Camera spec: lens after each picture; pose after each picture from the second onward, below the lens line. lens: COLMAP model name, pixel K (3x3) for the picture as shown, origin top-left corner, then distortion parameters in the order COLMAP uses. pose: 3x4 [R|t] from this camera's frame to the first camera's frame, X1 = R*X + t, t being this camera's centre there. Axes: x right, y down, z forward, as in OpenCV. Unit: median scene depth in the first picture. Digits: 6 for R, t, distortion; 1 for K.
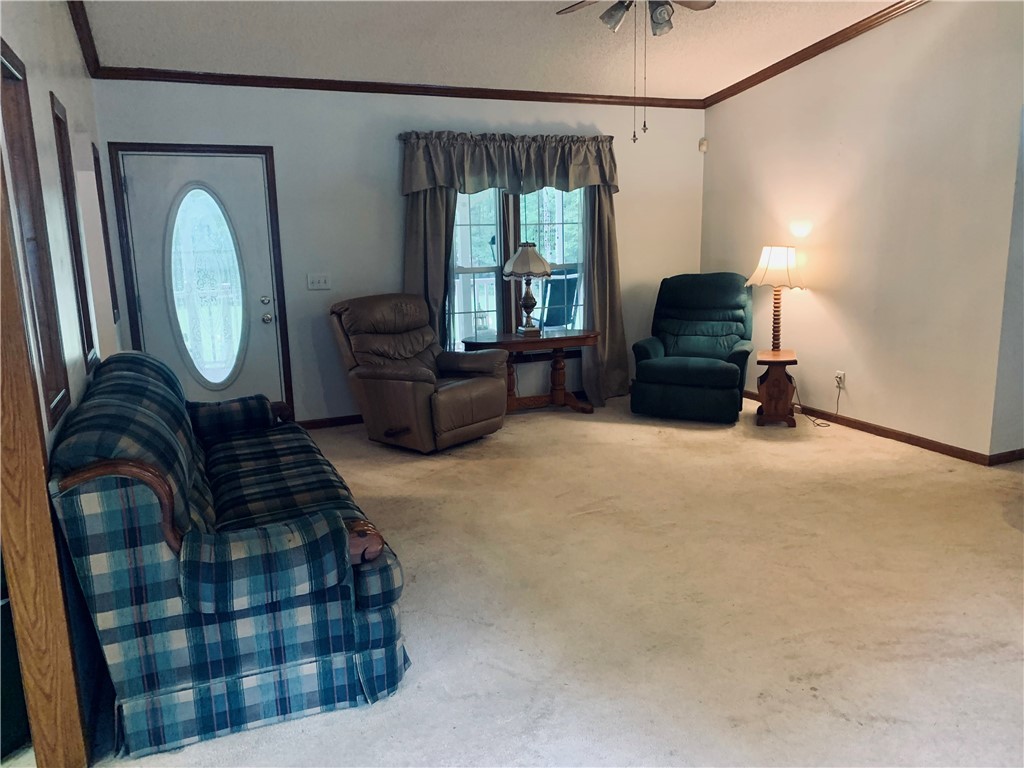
lens RADIAL K [[776.7, 0, 512.0], [0, 776.7, 384.0], [0, 0, 1]] dist [-0.002096, 0.000151]
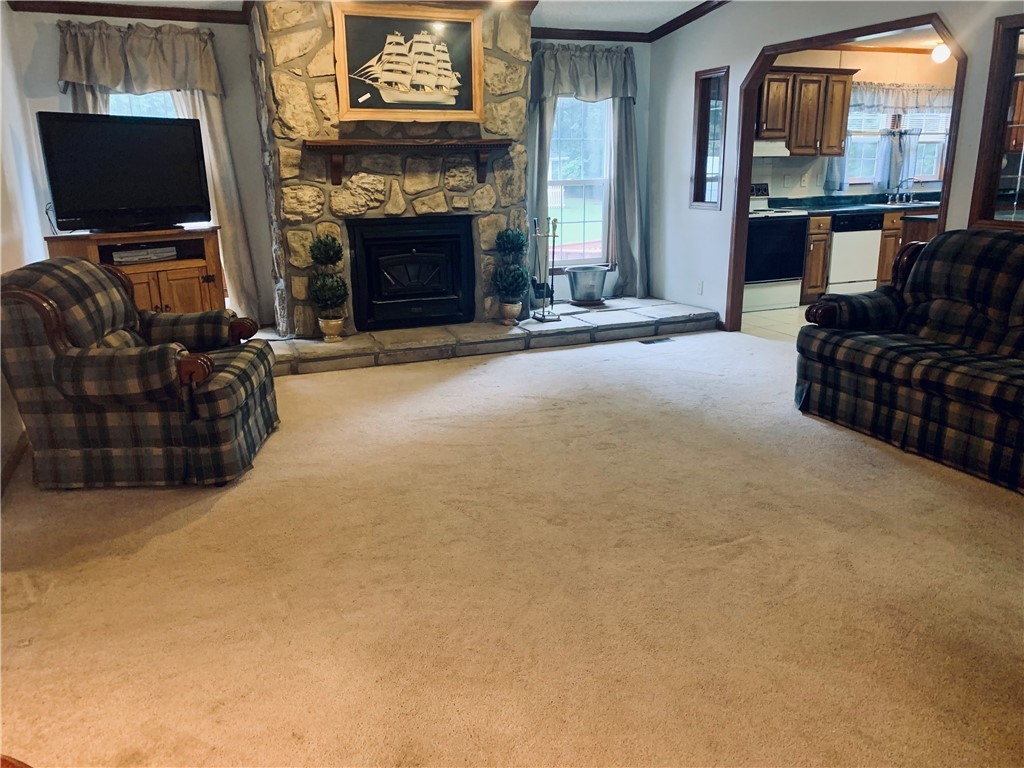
lens RADIAL K [[787.1, 0, 512.0], [0, 787.1, 384.0], [0, 0, 1]] dist [0.024953, -0.004684]
pose [[-0.999046, 0.039737, 0.018133, 0.308276], [0.043644, 0.891671, 0.450575, -0.319393], [0.001736, 0.450936, -0.892554, 1.763444]]
